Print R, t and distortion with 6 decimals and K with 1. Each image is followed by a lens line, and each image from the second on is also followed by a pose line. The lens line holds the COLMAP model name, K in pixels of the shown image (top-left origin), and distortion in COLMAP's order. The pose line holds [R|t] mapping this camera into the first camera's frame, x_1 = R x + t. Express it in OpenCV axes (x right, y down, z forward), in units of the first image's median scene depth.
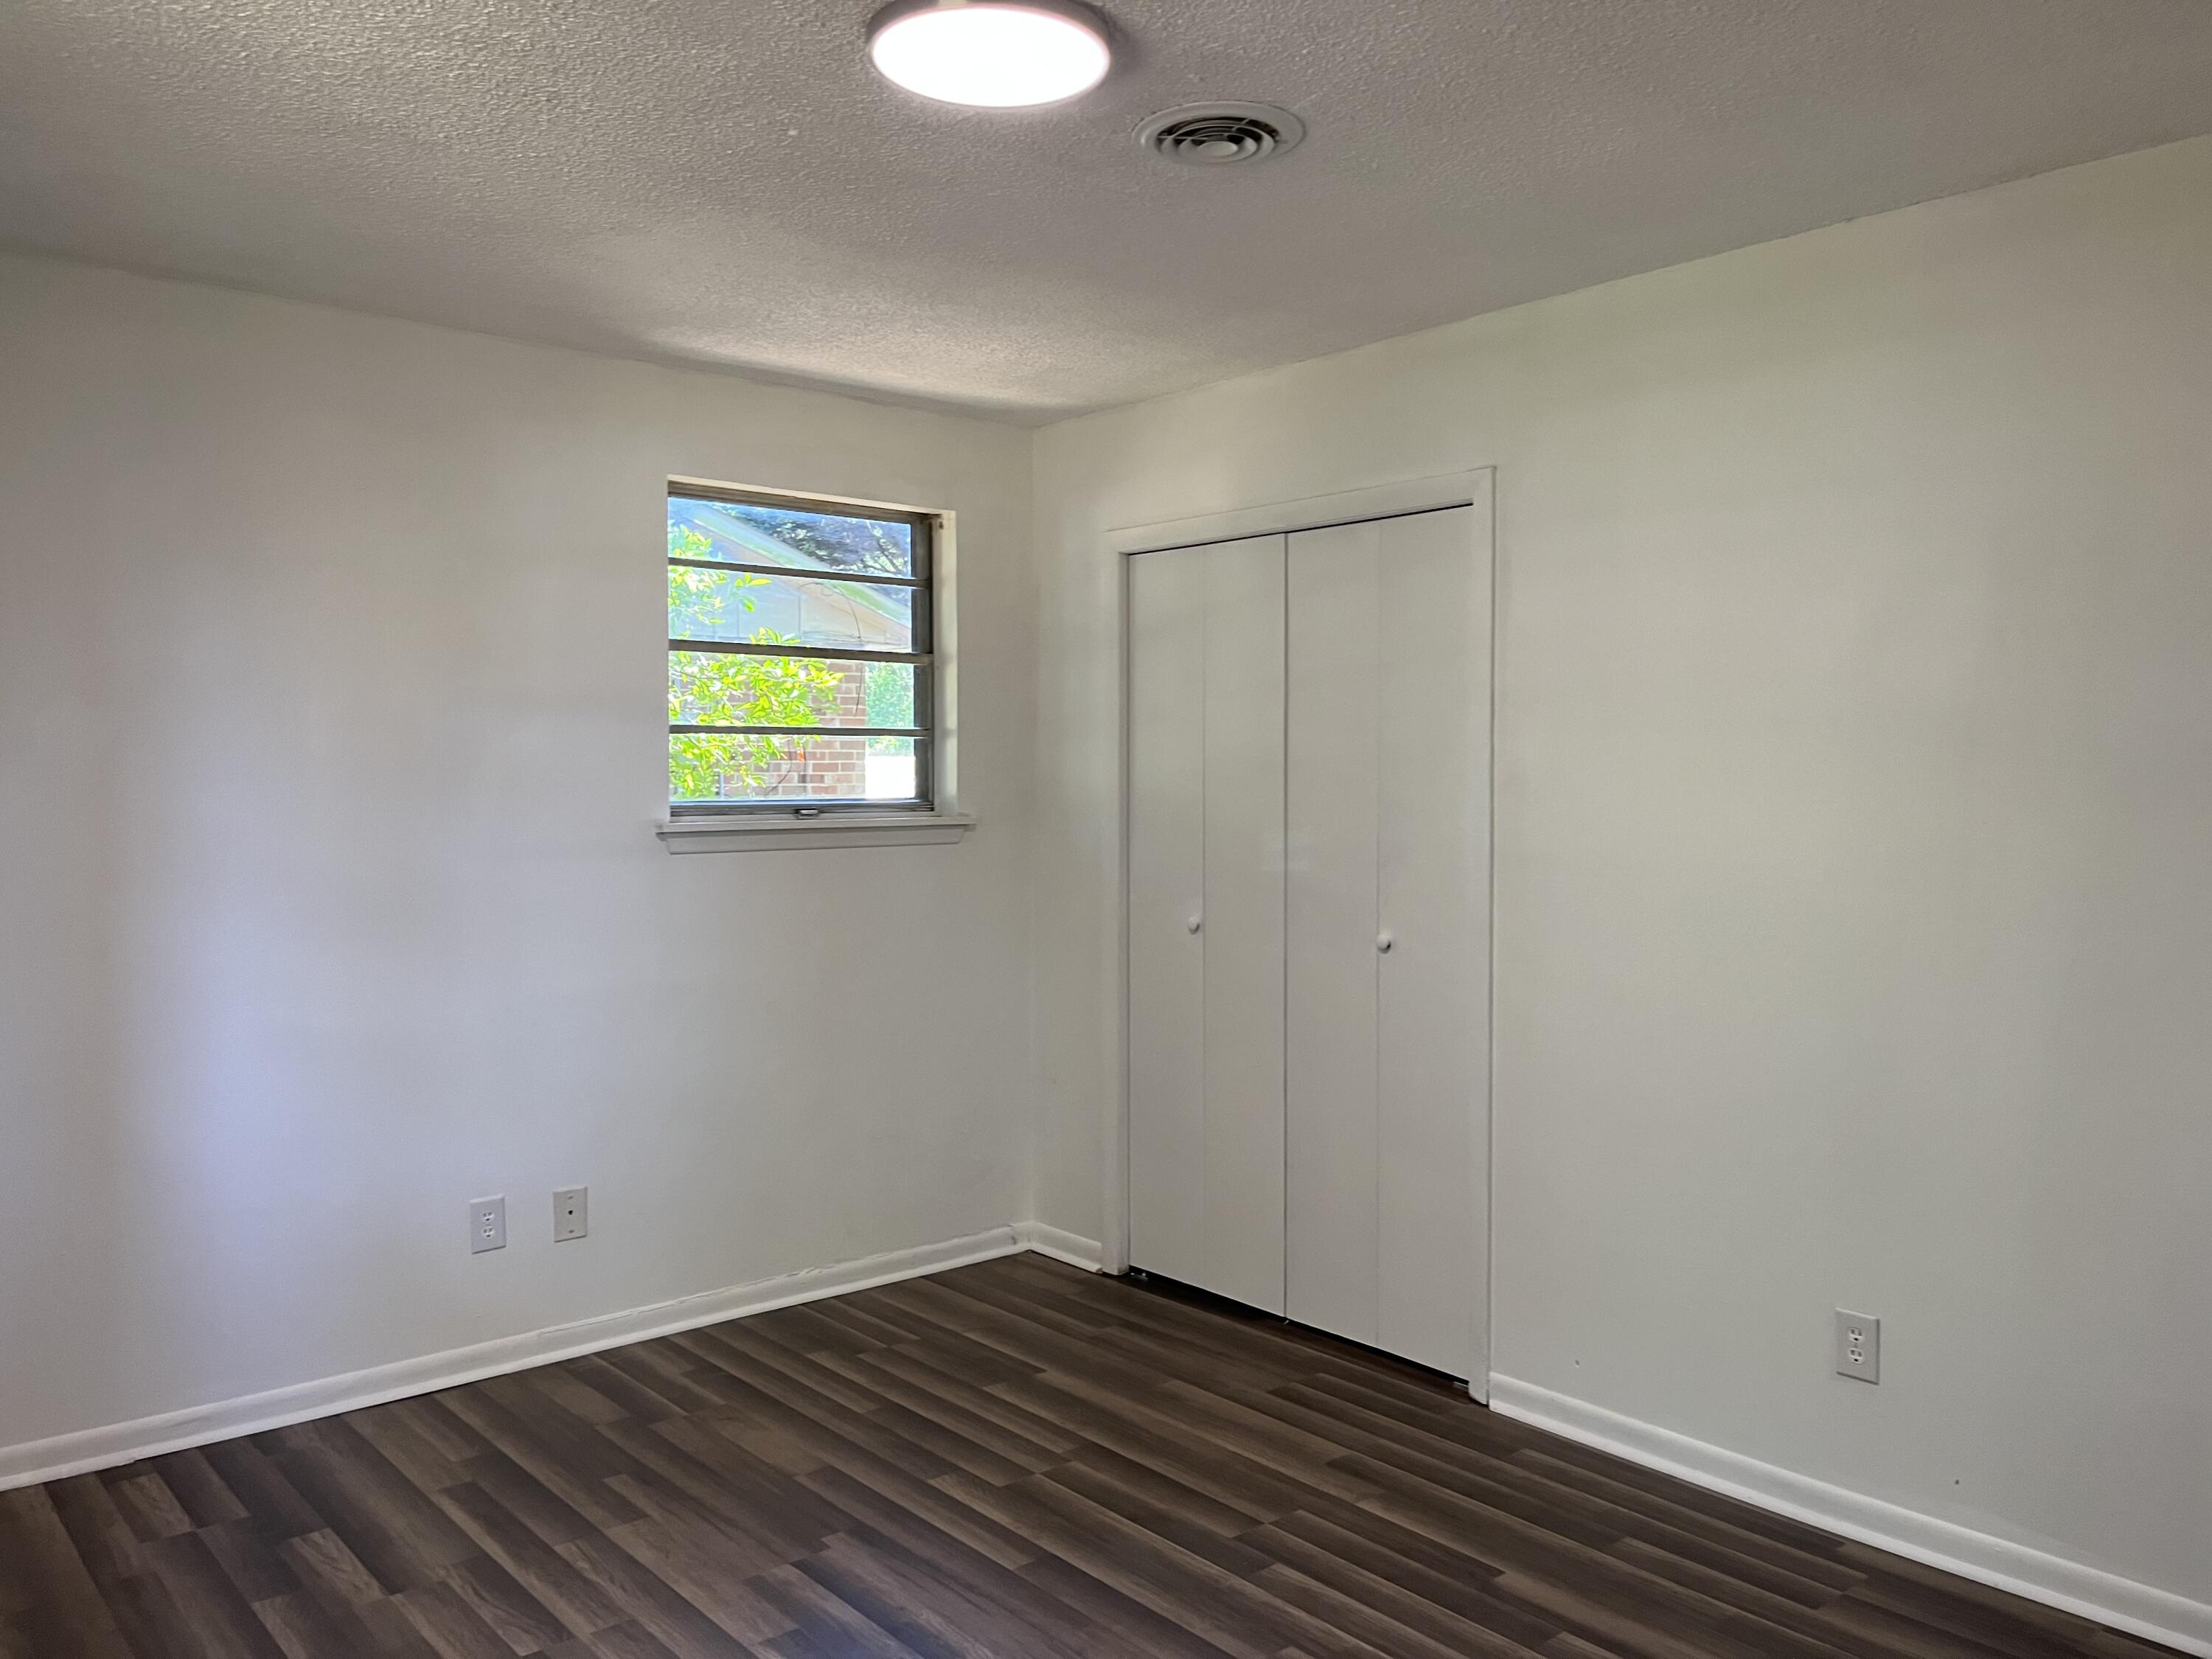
lens RADIAL K [[1695.3, 0, 1119.6], [0, 1695.3, 807.6], [0, 0, 1]] dist [0.066002, -0.089132]
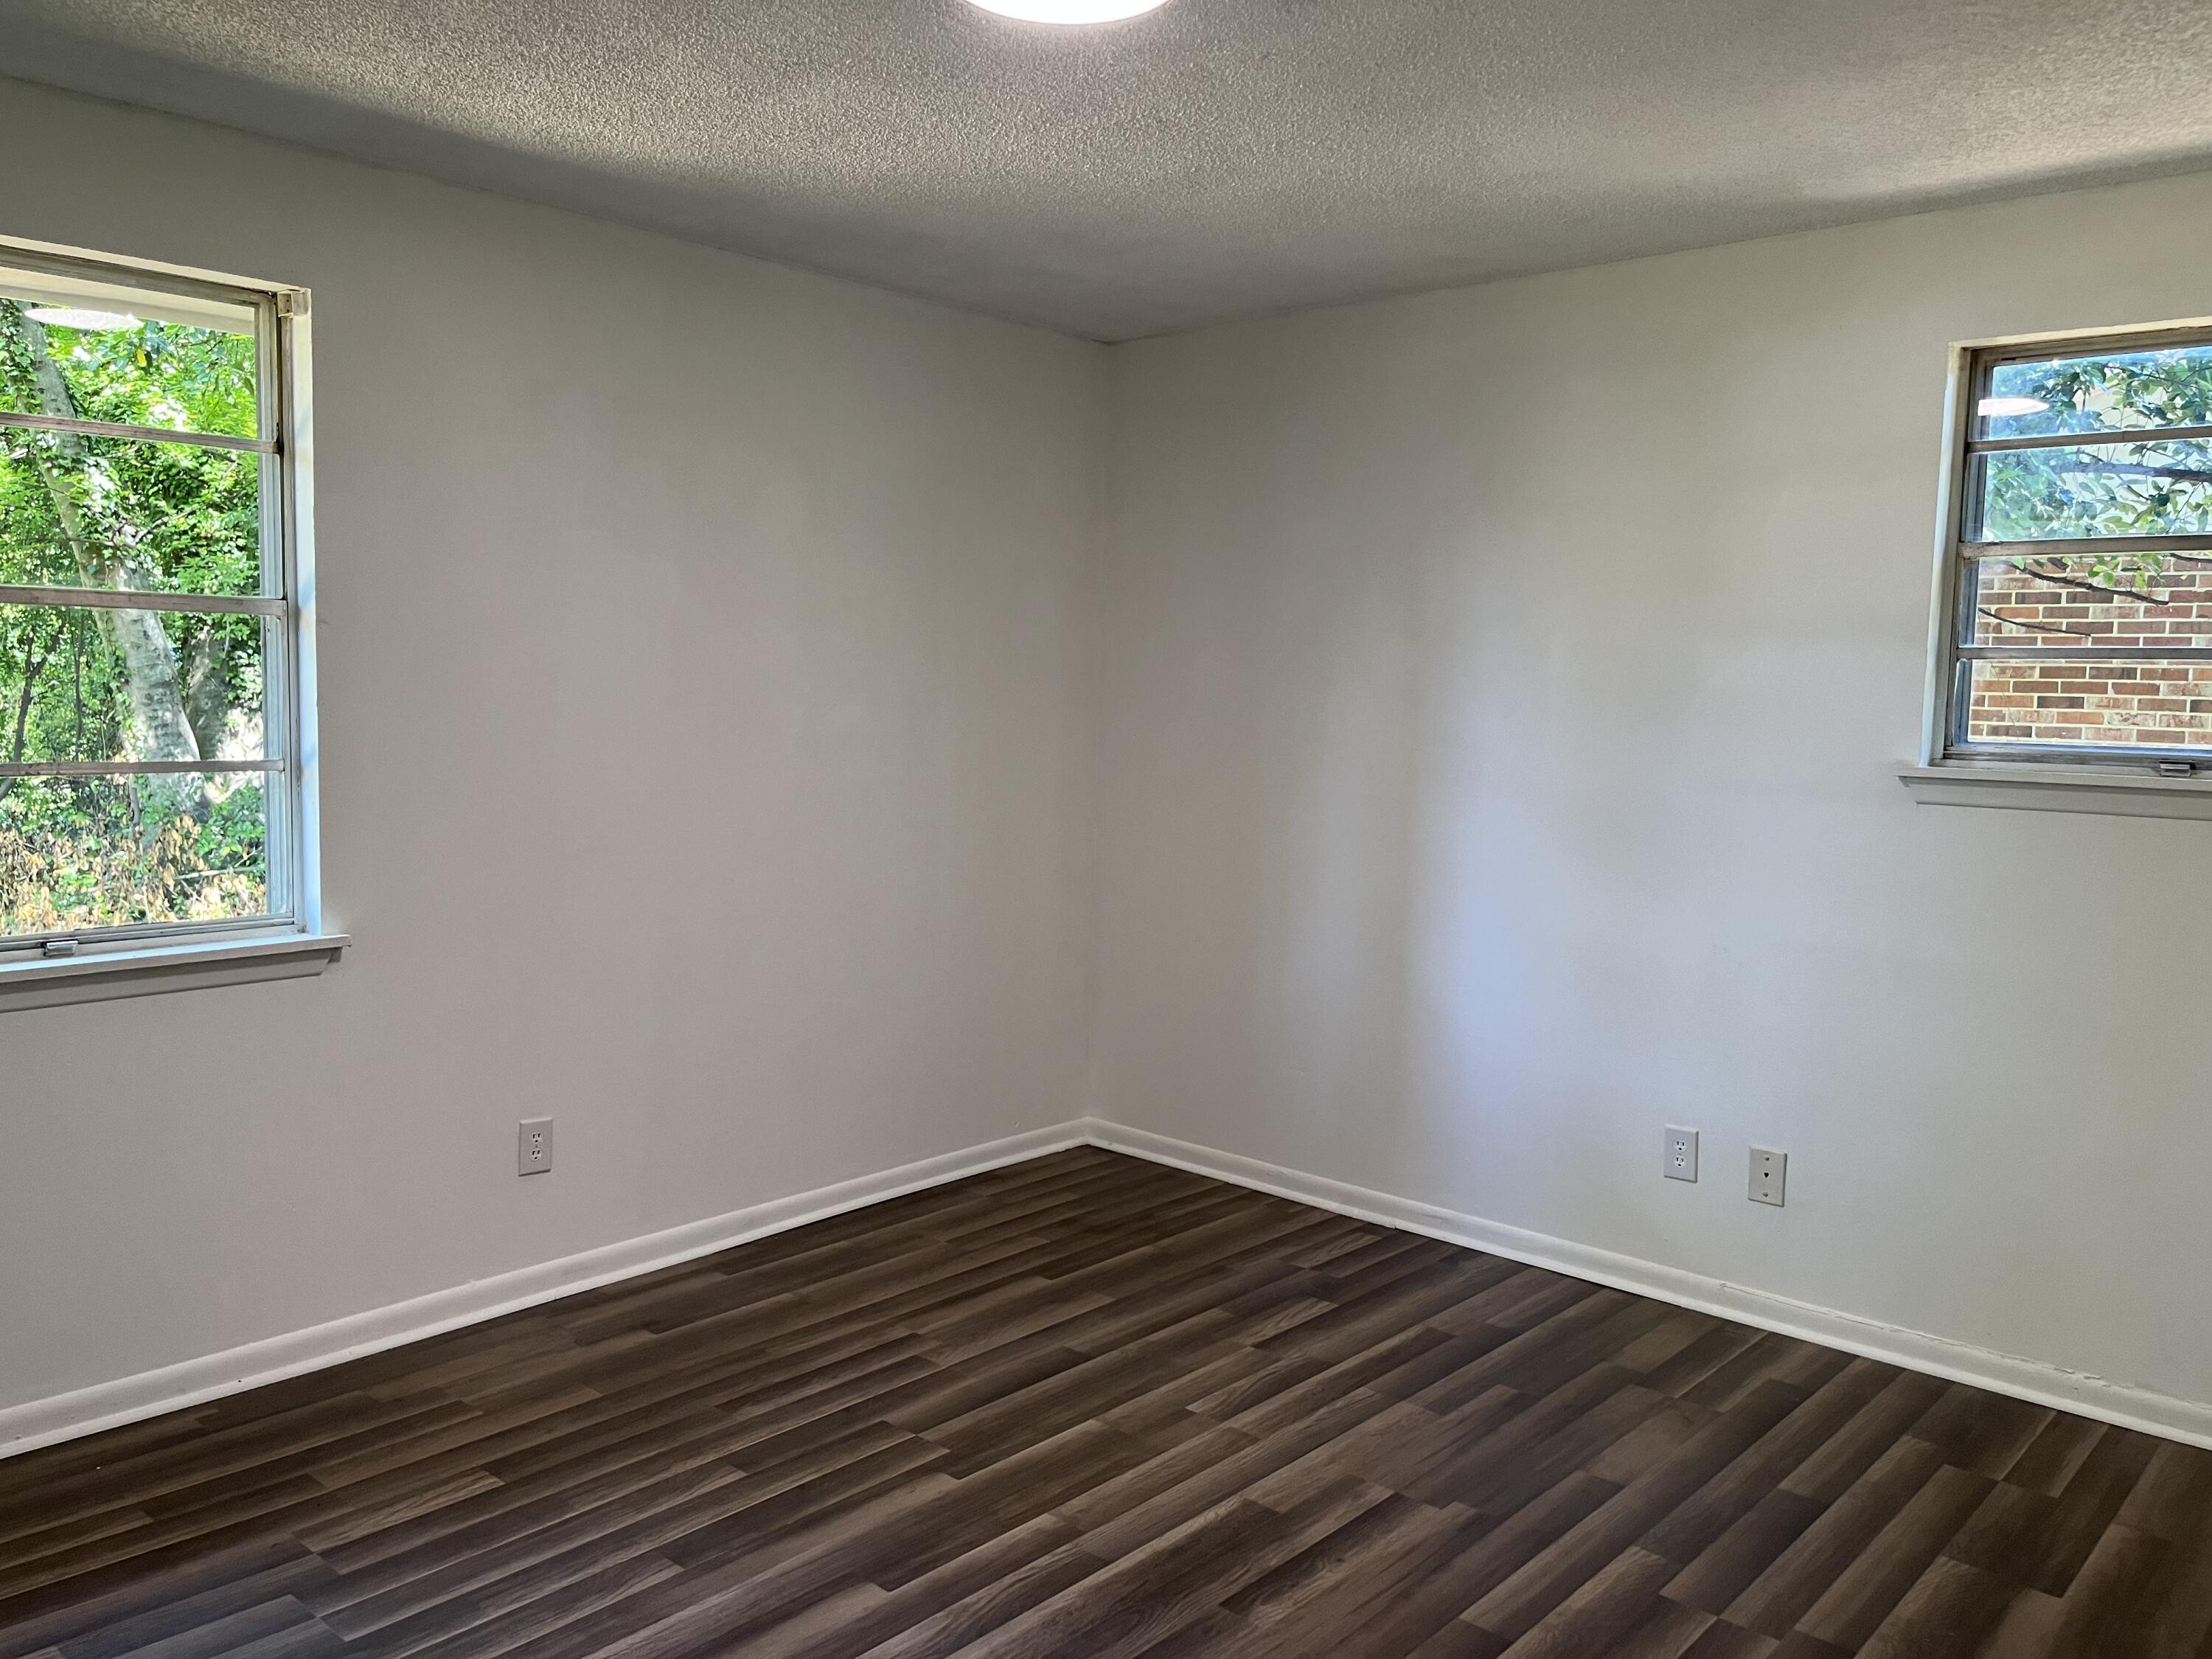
lens RADIAL K [[1695.3, 0, 1049.0], [0, 1695.3, 811.5], [0, 0, 1]] dist [0.066002, -0.089132]
pose [[0.099462, 0.078452, -0.991944, 0.628671], [-0.042942, 0.996297, 0.074491, -0.015110], [0.994114, 0.035187, 0.102462, 0.579750]]
